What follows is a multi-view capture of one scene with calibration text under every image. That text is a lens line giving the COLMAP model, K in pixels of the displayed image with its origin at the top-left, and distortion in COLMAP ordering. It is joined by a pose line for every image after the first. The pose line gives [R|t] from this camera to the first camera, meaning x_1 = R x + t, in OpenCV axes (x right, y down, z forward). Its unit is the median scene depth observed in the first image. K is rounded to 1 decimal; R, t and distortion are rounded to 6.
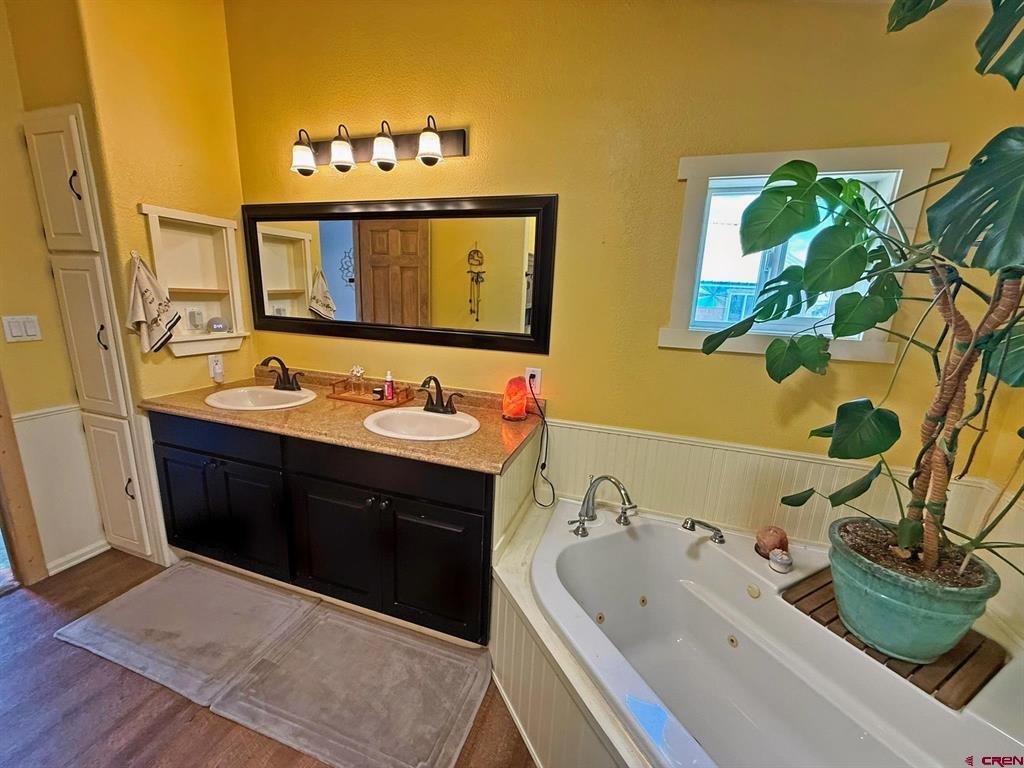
lens RADIAL K [[408.5, 0, 509.5], [0, 408.5, 383.9], [0, 0, 1]] dist [0.001196, -0.000262]
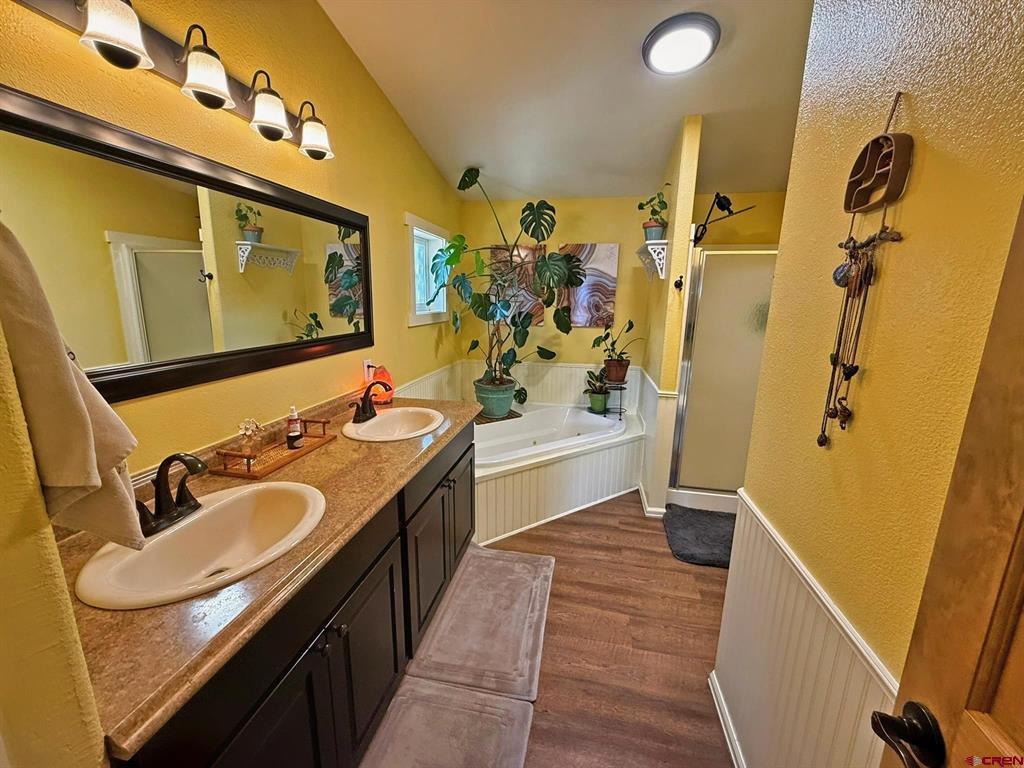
lens RADIAL K [[408.5, 0, 509.5], [0, 408.5, 383.9], [0, 0, 1]] dist [0.001196, -0.000262]
pose [[-0.126347, -0.239493, 0.962642, -1.165482], [0.200761, 0.944164, 0.261246, -0.199874], [-0.971458, 0.226269, -0.071211, 0.718481]]
